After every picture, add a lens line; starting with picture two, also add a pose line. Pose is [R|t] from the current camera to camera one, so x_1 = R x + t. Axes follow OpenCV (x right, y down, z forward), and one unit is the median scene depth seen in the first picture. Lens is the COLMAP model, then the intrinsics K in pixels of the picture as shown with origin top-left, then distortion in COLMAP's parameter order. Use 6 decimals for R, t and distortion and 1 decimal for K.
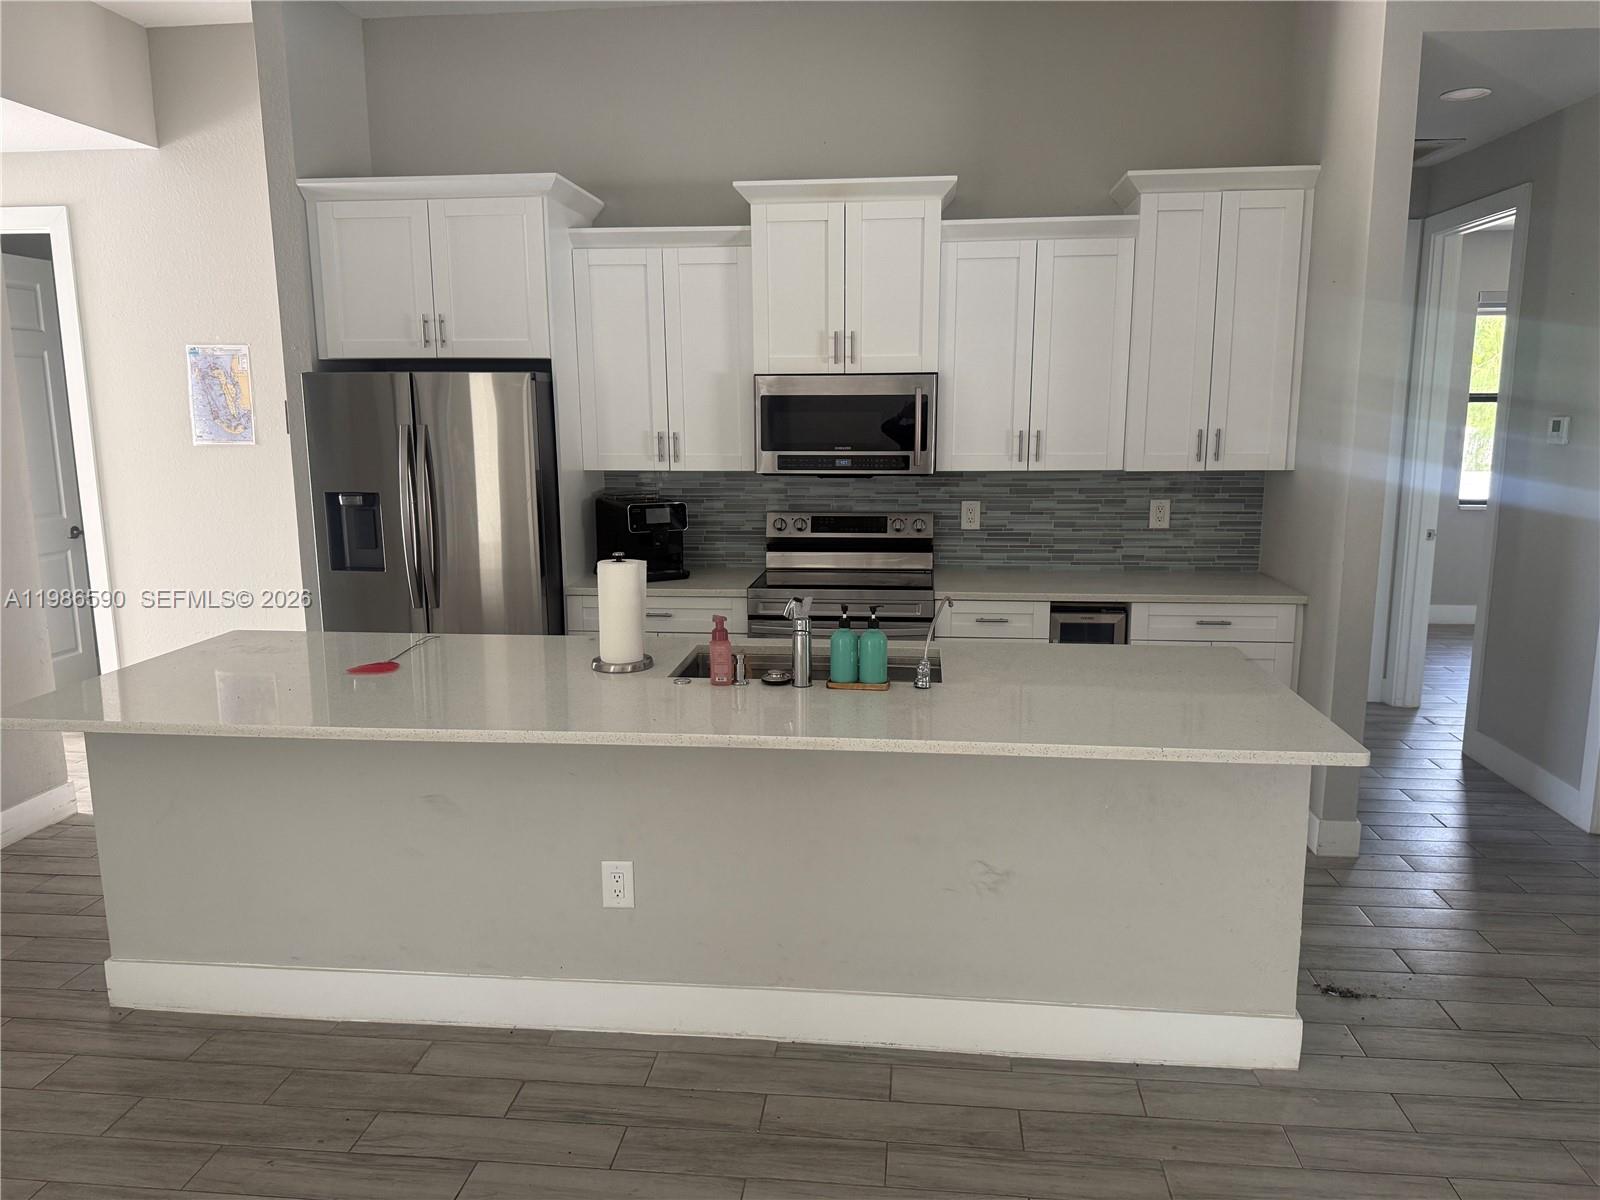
lens RADIAL K [[1141.7, 0, 800.0], [0, 1141.7, 600.0], [0, 0, 1]] dist [0.038311, -0.029907]
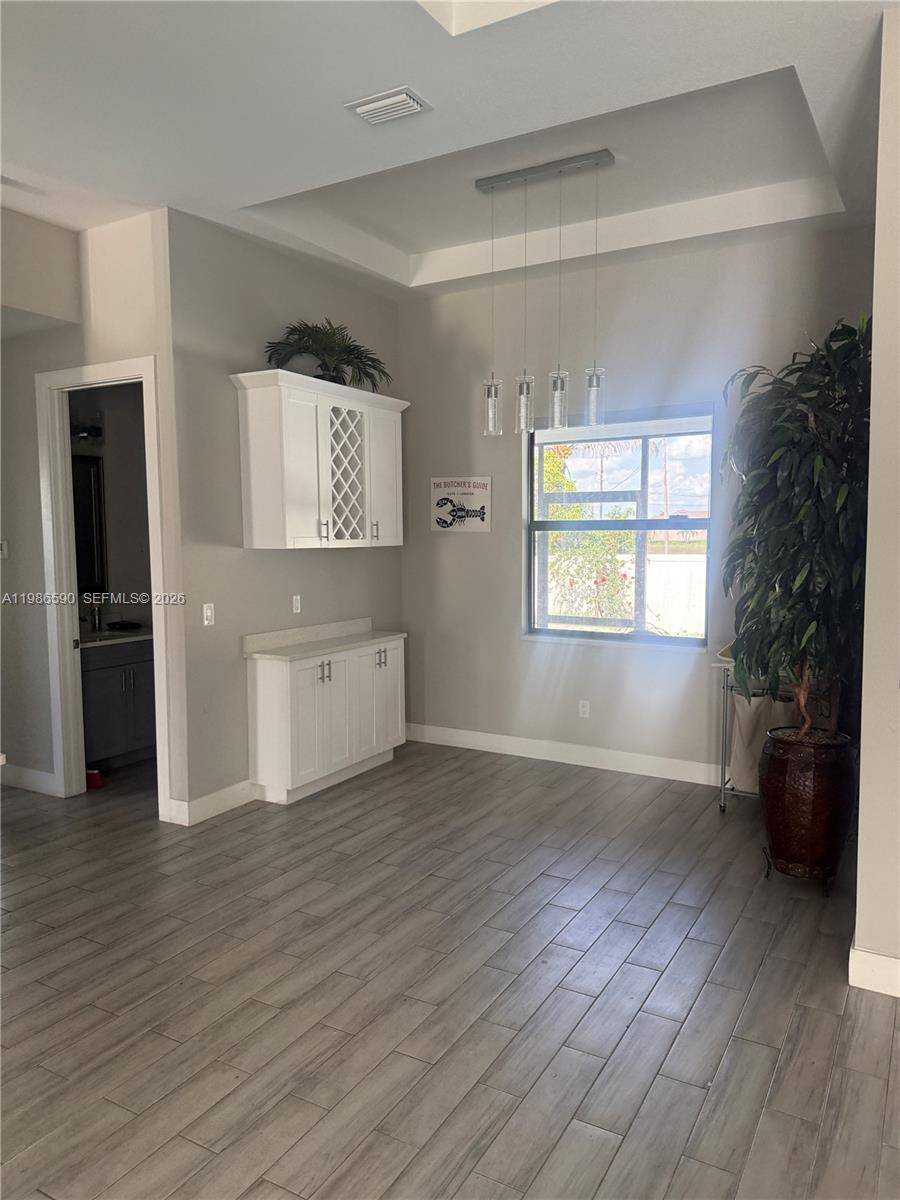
lens RADIAL K [[845.2, 0, 454.0], [0, 845.2, 600.6], [0, 0, 1]] dist [0.117457, -0.172834]
pose [[0.402952, -0.069183, 0.912602, -0.158656], [0.157616, 0.987486, 0.005266, 0.009322], [-0.901547, 0.141719, 0.408814, -0.016323]]
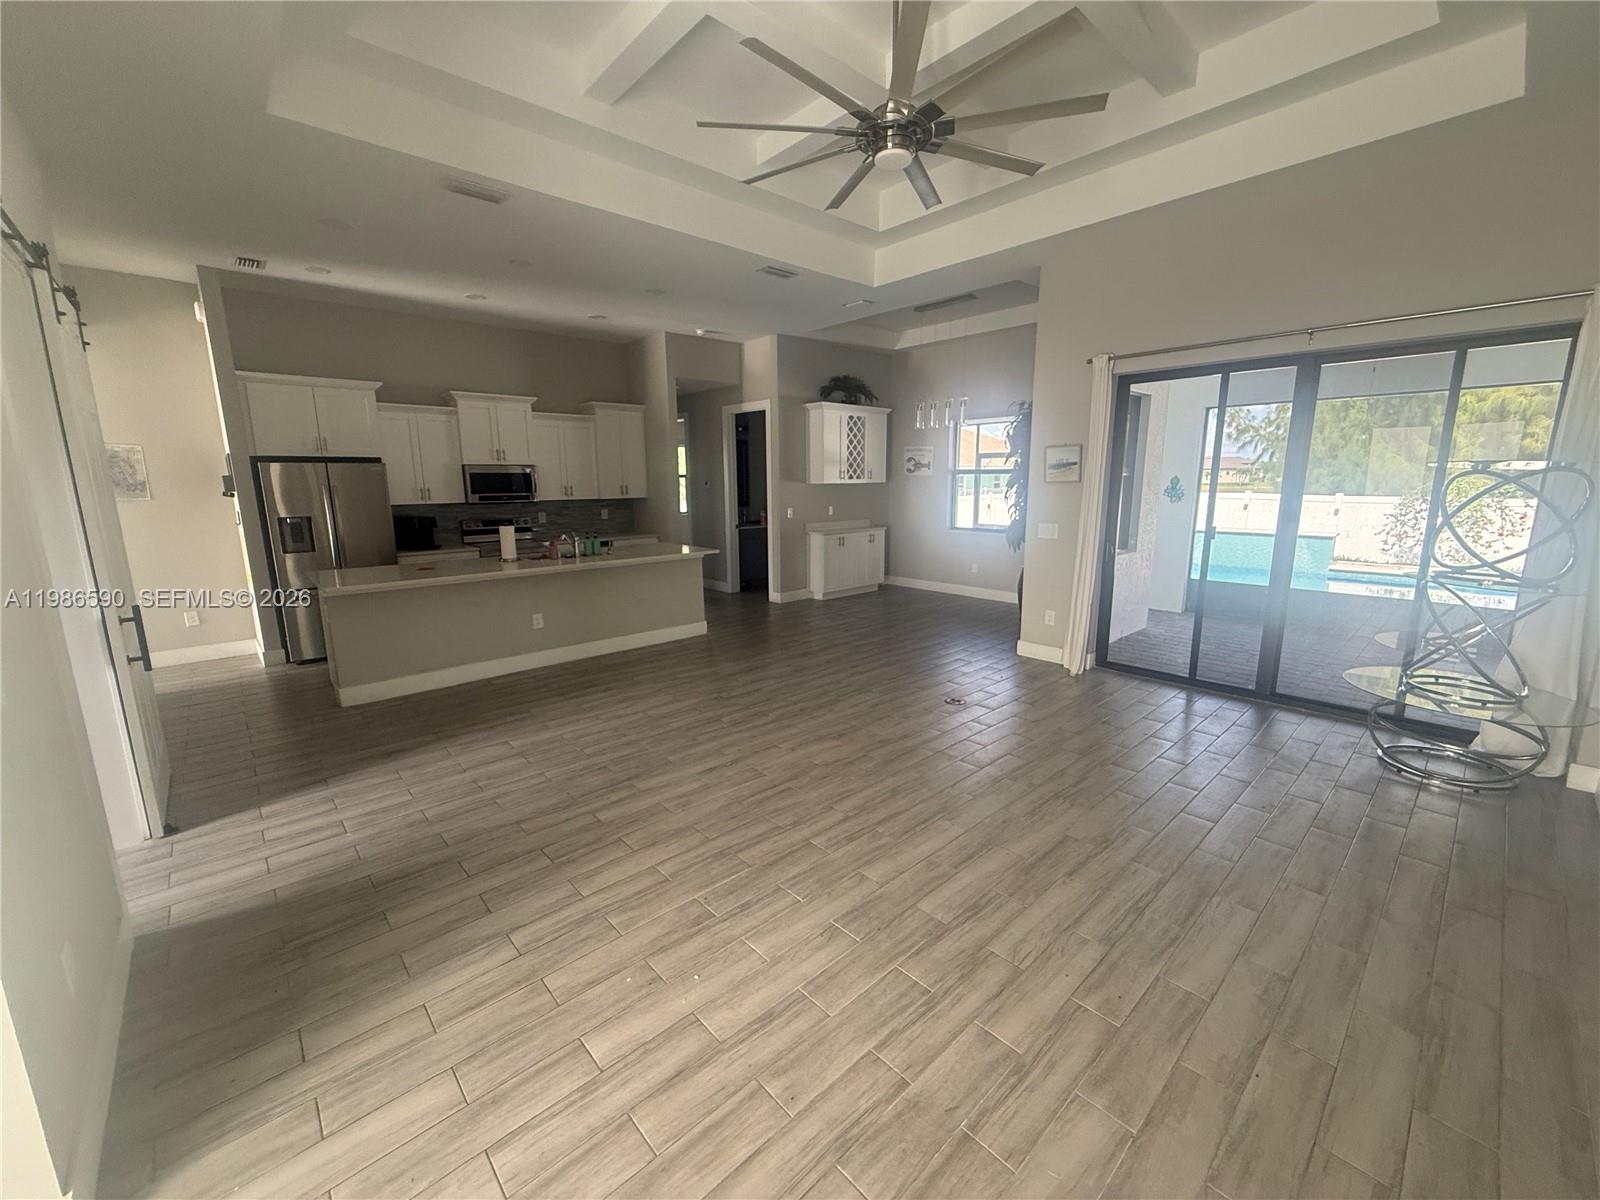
lens RADIAL K [[643.7, 0, 795.8], [0, 643.7, 597.5], [0, 0, 1]] dist [0.002303, -0.000433]
pose [[0.665819, -0.135885, 0.733635, -0.657867], [0.130003, 0.989363, 0.065266, 0.101462], [-0.734701, 0.051919, 0.676402, -0.521404]]
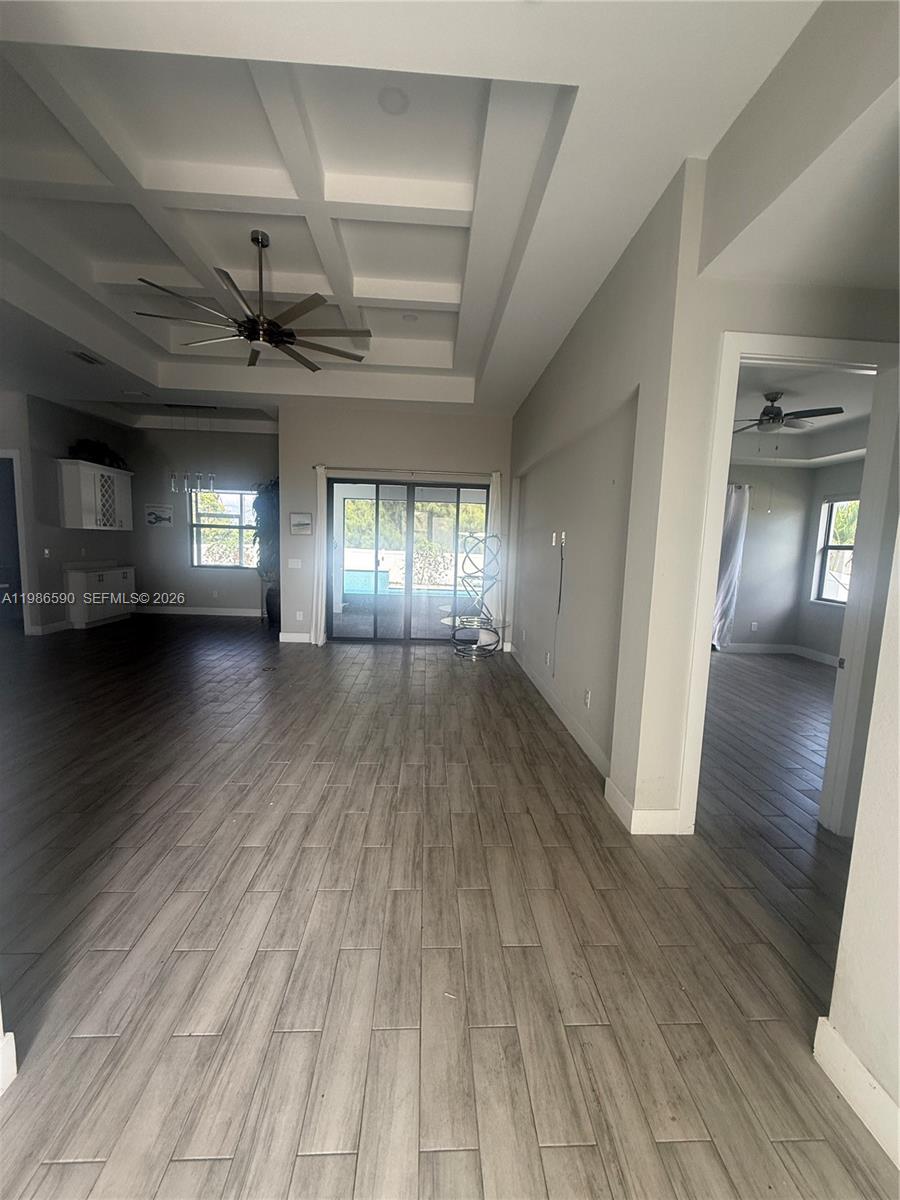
lens RADIAL K [[482.8, 0, 452.3], [0, 482.8, 597.5], [0, 0, 1]] dist [0.002303, -0.000433]
pose [[-0.155141, -0.110249, 0.981721, -1.003259], [0.133274, 0.982333, 0.131379, 0.089377], [-0.978861, 0.151220, -0.137707, -0.318714]]
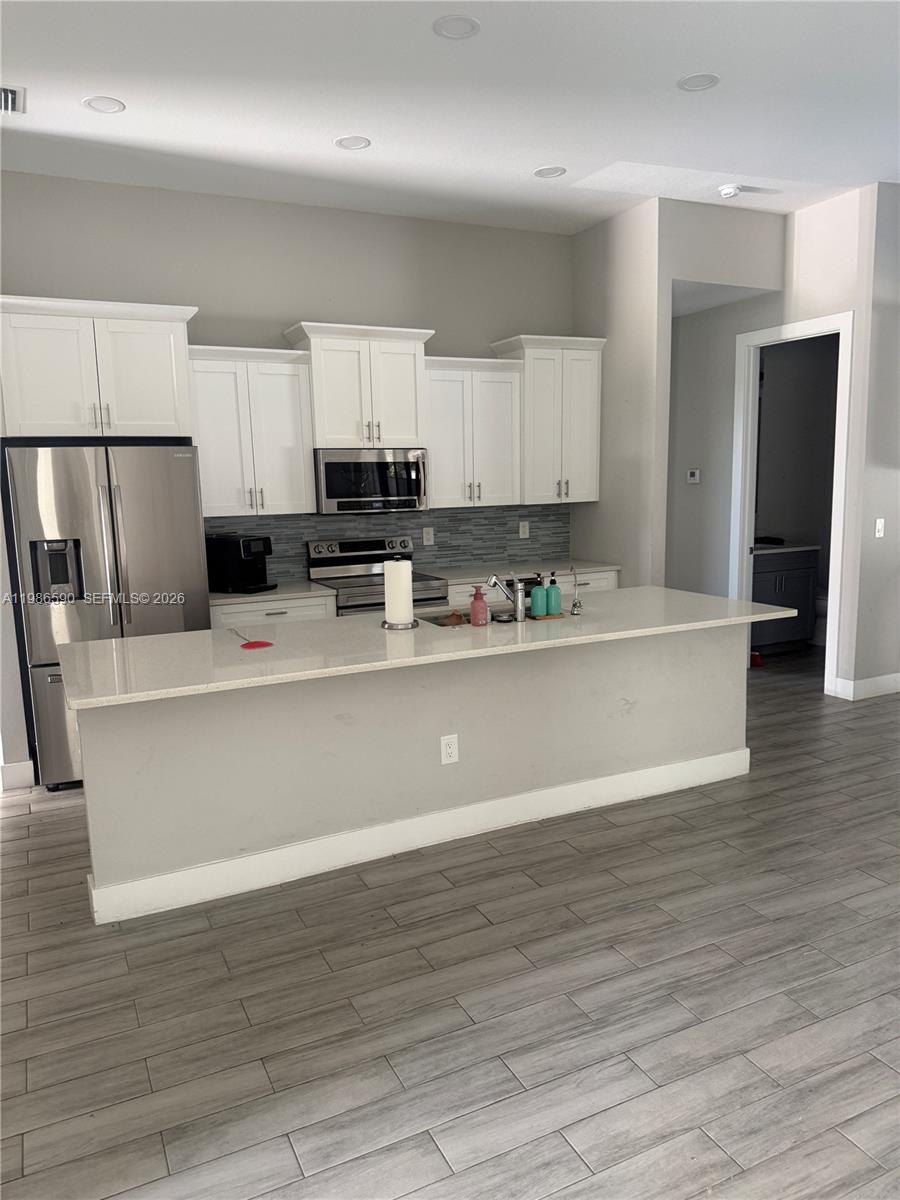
lens RADIAL K [[845.2, 0, 454.0], [0, 845.2, 600.6], [0, 0, 1]] dist [0.117457, -0.172834]
pose [[0.843911, -0.092513, 0.528446, -0.509197], [0.107297, 0.994223, 0.002705, 0.019244], [-0.525644, 0.054418, 0.848962, -0.042439]]
